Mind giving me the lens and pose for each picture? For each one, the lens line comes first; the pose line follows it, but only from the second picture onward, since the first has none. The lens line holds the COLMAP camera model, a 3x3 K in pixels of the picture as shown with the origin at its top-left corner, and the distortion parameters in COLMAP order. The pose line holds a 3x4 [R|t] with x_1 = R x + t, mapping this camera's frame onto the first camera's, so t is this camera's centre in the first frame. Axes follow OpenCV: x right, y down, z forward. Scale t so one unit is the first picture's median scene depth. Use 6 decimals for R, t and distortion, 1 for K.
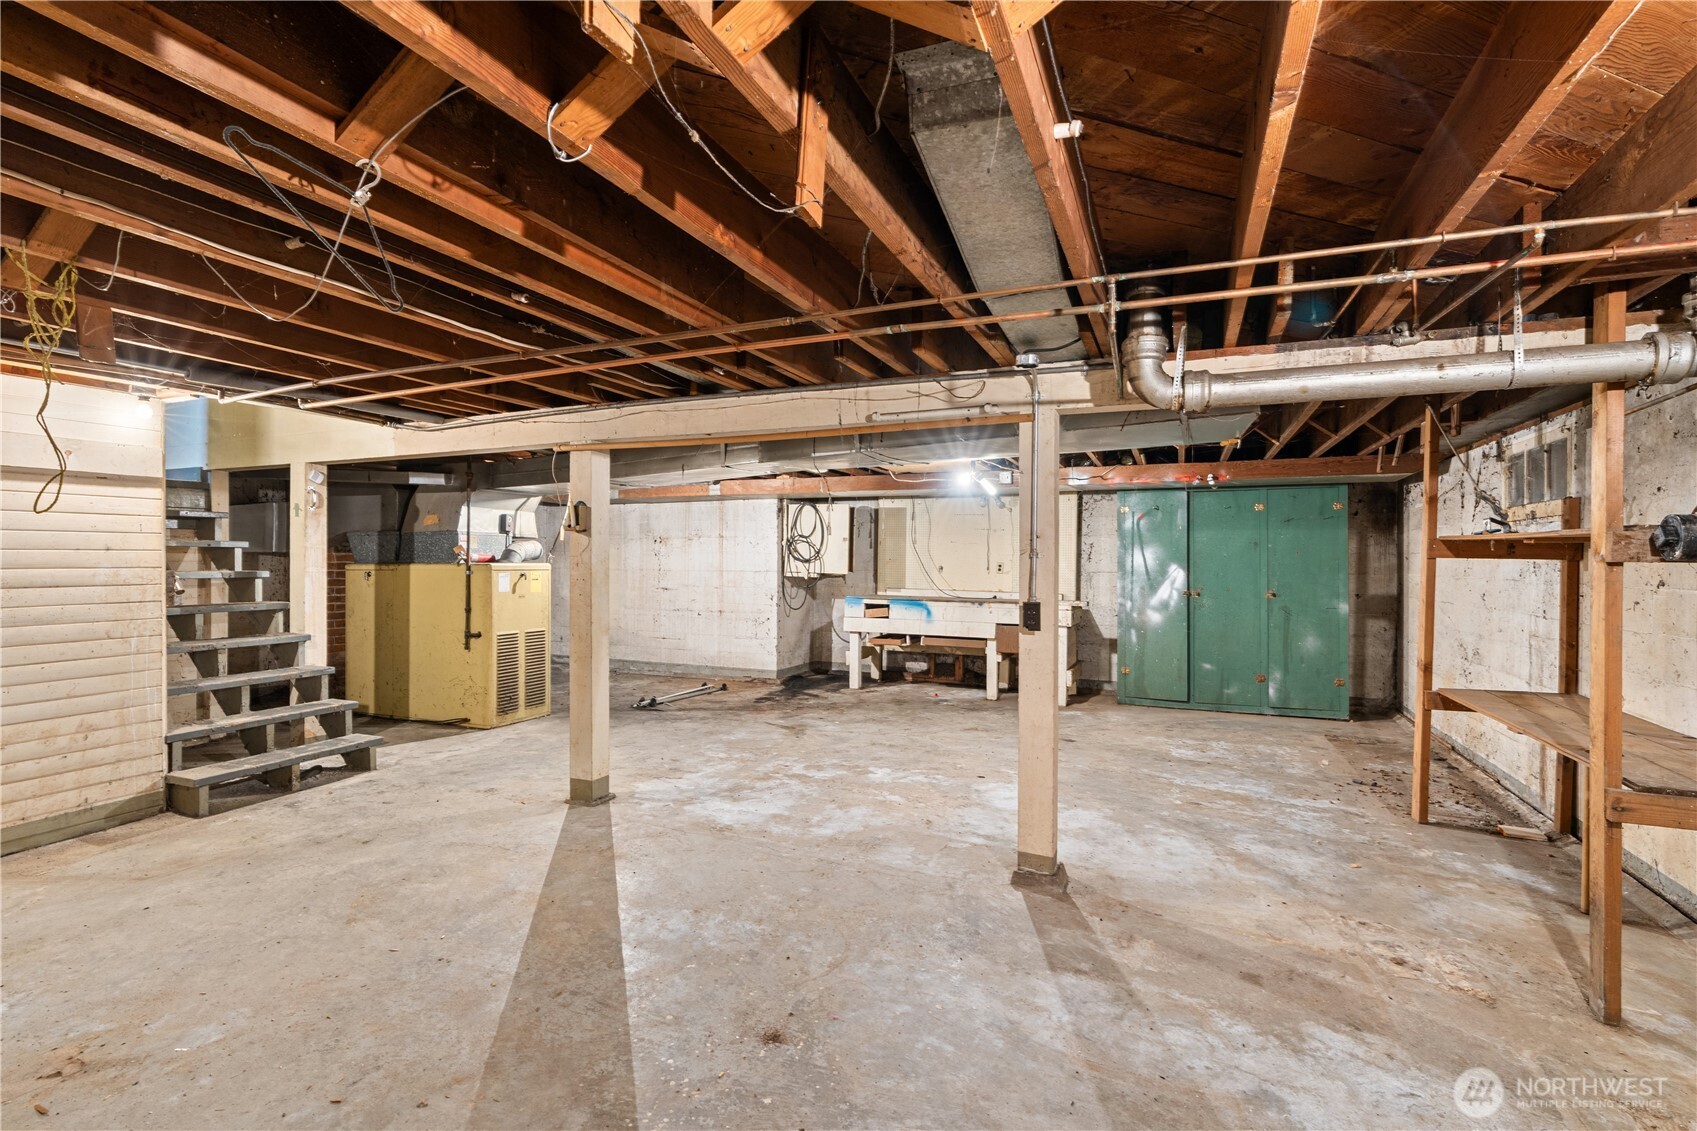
lens RADIAL K [[780.6, 0, 846.9], [0, 780.6, 563.6], [0, 0, 1]] dist [-0.005418, 0.000552]
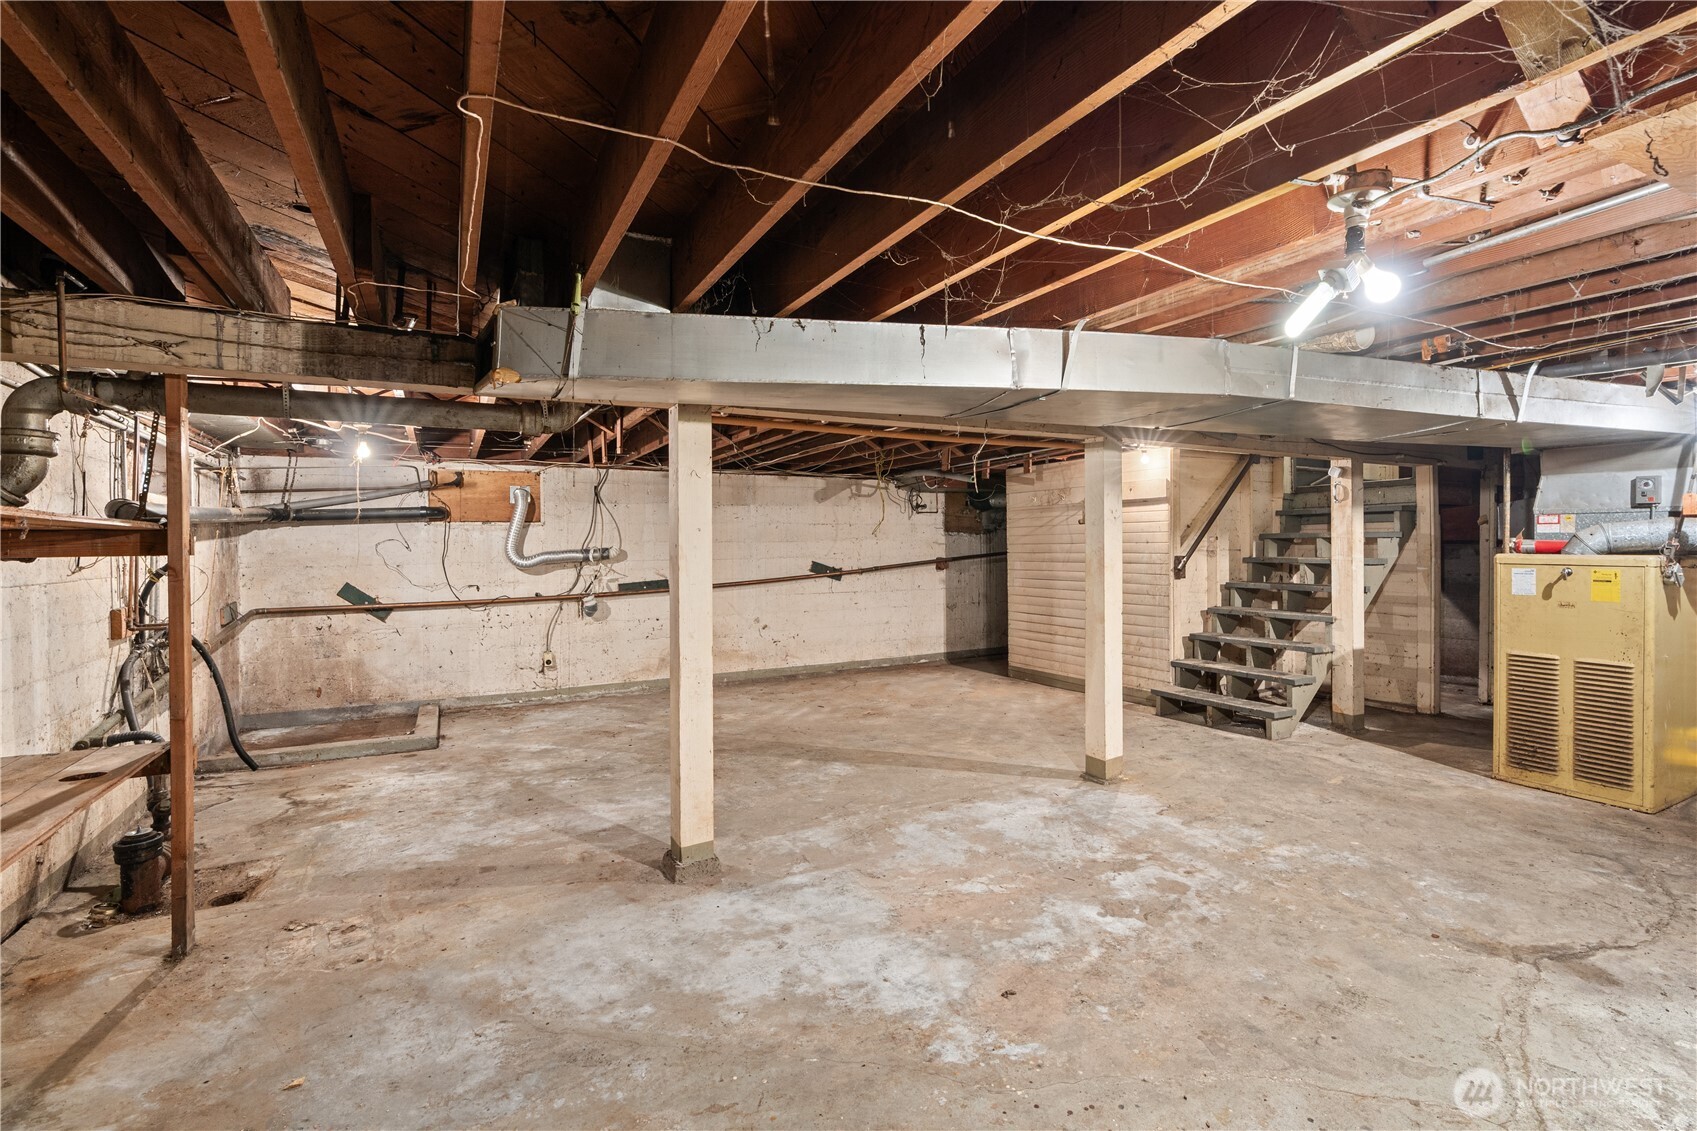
lens RADIAL K [[780.6, 0, 847.7], [0, 780.6, 559.6], [0, 0, 1]] dist [-0.005418, 0.000552]
pose [[-0.637146, 0.012541, -0.770641, 0.764057], [-0.001094, 0.999852, 0.017176, -0.009333], [0.770743, 0.011787, -0.637037, 1.541805]]
